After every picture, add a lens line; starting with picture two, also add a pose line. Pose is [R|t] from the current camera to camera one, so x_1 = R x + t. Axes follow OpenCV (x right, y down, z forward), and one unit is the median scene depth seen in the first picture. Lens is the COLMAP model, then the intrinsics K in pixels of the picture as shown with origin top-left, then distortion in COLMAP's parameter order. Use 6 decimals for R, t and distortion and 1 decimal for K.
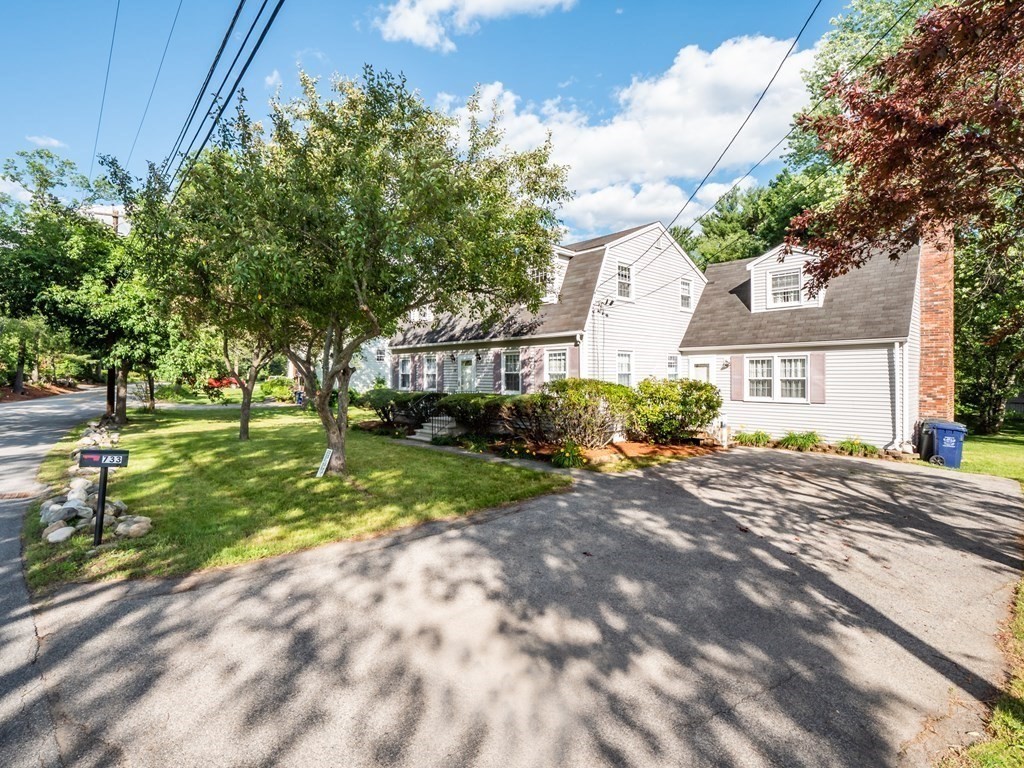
lens RADIAL K [[503.4, 0, 512.0], [0, 503.4, 384.0], [0, 0, 1]] dist [0.001125, 0.000017]
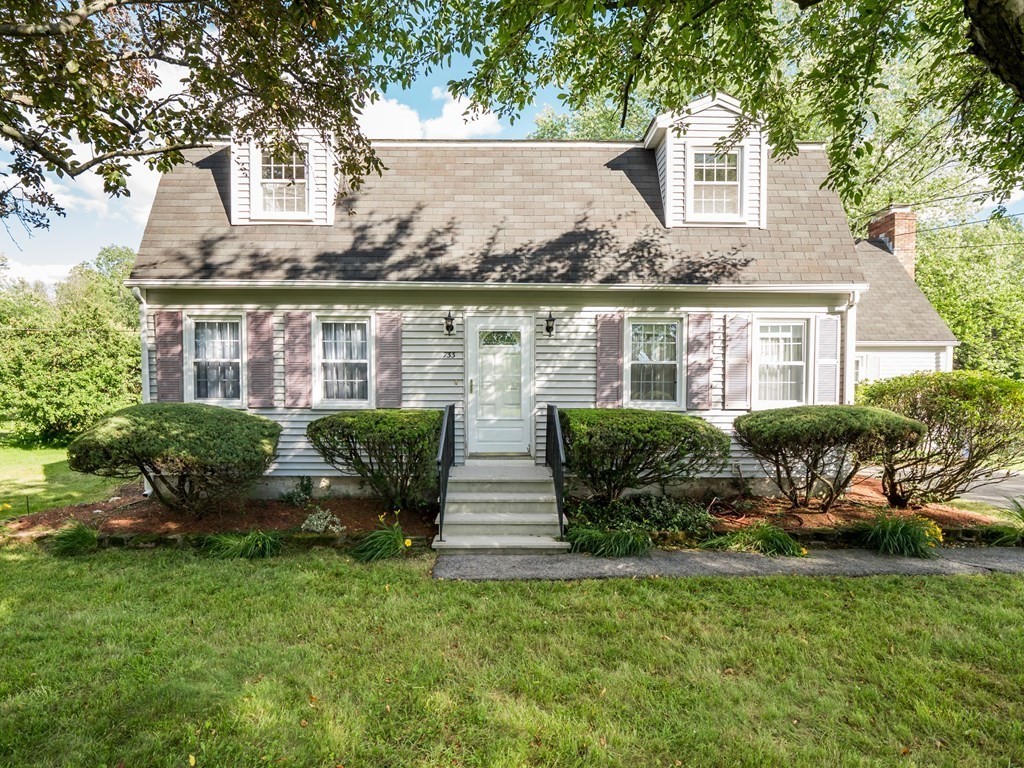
lens RADIAL K [[503.4, 0, 512.0], [0, 503.4, 384.0], [0, 0, 1]] dist [0.001125, 0.000017]
pose [[0.690842, 0.011364, 0.722917, -0.399781], [0.005376, 0.999768, -0.020853, 0.004365], [-0.722986, 0.018293, 0.690620, 0.746549]]
